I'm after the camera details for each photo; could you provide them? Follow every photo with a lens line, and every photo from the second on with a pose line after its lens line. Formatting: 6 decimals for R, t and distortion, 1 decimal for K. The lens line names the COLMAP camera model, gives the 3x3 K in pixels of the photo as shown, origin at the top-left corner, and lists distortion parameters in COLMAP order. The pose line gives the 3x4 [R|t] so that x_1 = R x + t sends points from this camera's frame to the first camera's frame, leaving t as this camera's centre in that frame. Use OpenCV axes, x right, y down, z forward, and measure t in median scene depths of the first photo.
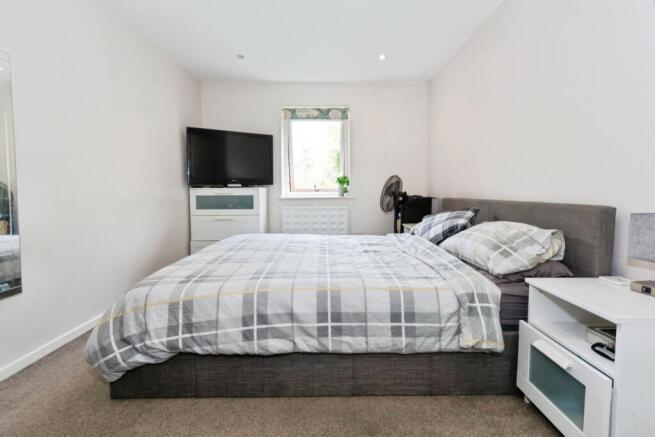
lens RADIAL K [[290.0, 0, 335.7], [0, 290.0, 204.7], [0, 0, 1]] dist [0.005887, 0.000654]
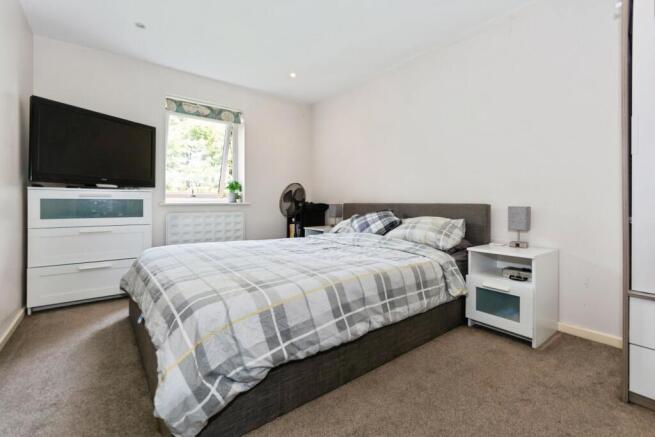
lens RADIAL K [[290.0, 0, 327.0], [0, 290.0, 201.4], [0, 0, 1]] dist [0.005887, 0.000654]
pose [[0.793244, 0.010498, 0.608813, -0.616313], [0.020721, 0.998807, -0.044220, 0.030983], [-0.608551, 0.047692, 0.792081, 0.115297]]
